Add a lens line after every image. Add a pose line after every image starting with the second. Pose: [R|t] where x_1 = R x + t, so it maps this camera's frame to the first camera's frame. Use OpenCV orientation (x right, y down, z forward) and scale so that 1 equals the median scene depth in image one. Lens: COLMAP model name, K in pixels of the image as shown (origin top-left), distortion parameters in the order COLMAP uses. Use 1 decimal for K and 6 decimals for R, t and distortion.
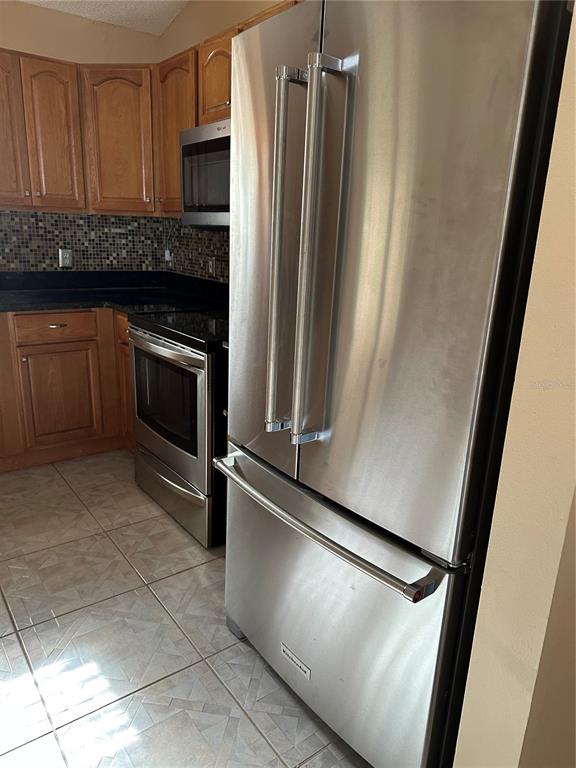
lens RADIAL K [[540.6, 0, 293.6], [0, 540.6, 385.3], [0, 0, 1]] dist [0.065358, -0.101412]
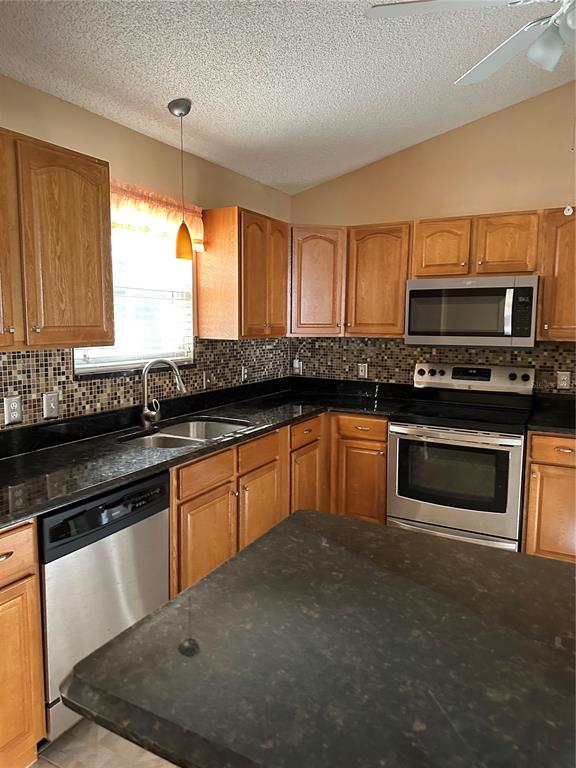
lens RADIAL K [[536.2, 0, 285.5], [0, 536.2, 388.2], [0, 0, 1]] dist [0.069381, -0.090830]
pose [[0.904722, -0.089418, 0.416512, -0.823848], [0.145921, 0.983624, -0.105792, -0.069169], [-0.400232, 0.156490, 0.902954, -0.061961]]
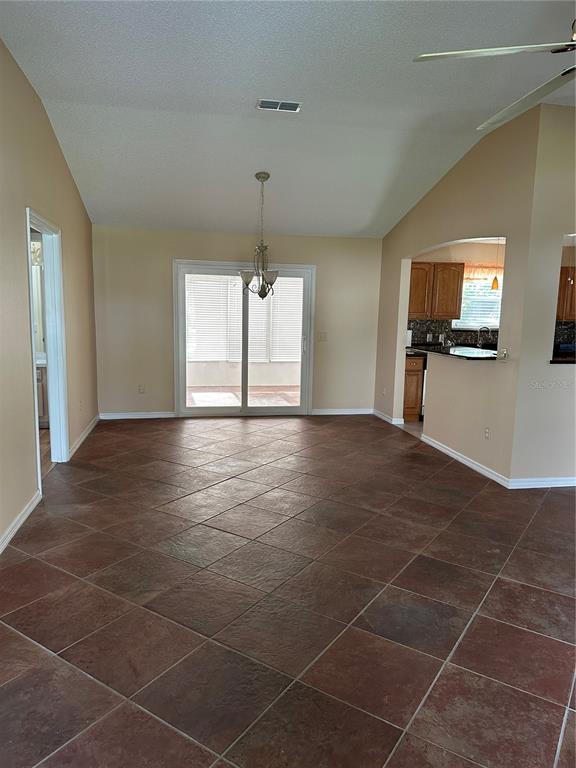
lens RADIAL K [[536.2, 0, 285.5], [0, 536.2, 388.2], [0, 0, 1]] dist [0.069381, -0.090830]
pose [[0.899886, 0.038992, -0.434379, -0.401489], [-0.100953, 0.987568, -0.120491, 0.382883], [0.424281, 0.152280, 0.892635, -1.572953]]
